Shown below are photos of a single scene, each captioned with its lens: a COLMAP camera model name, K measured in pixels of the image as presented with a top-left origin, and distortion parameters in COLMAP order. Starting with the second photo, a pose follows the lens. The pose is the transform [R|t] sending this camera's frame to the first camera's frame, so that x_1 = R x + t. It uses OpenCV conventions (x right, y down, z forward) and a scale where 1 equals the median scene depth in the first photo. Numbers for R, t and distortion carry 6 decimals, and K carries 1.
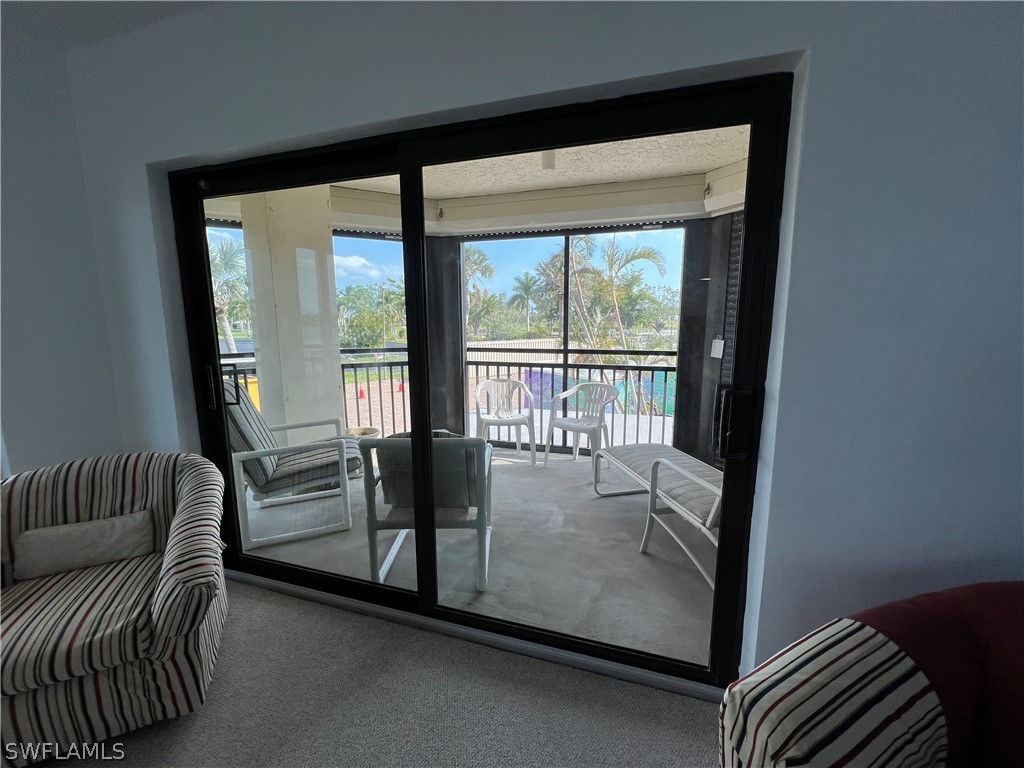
lens RADIAL K [[413.2, 0, 496.8], [0, 413.2, 386.1], [0, 0, 1]] dist [-0.000509, -0.000007]
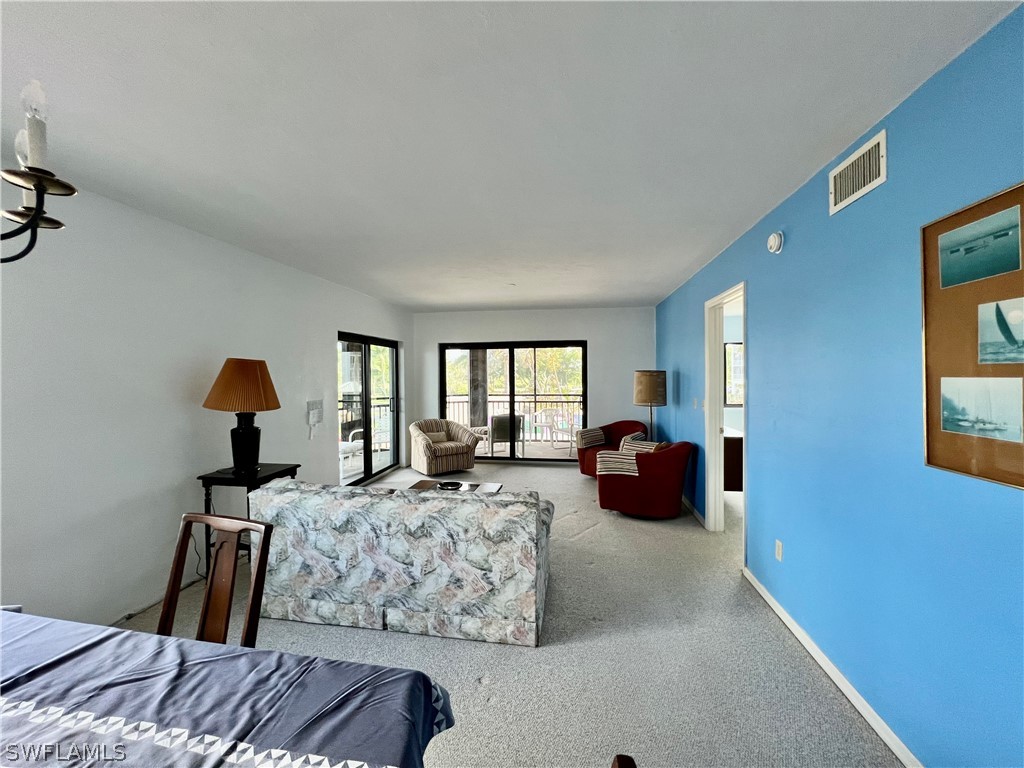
lens RADIAL K [[412.9, 0, 512.0], [0, 412.9, 384.0], [0, 0, 1]] dist [-0.000161, -0.000012]
pose [[0.983911, -0.004832, 0.178592, -0.348627], [0.029418, 0.990372, -0.135271, 0.150526], [-0.176219, 0.138349, 0.974580, -1.127619]]
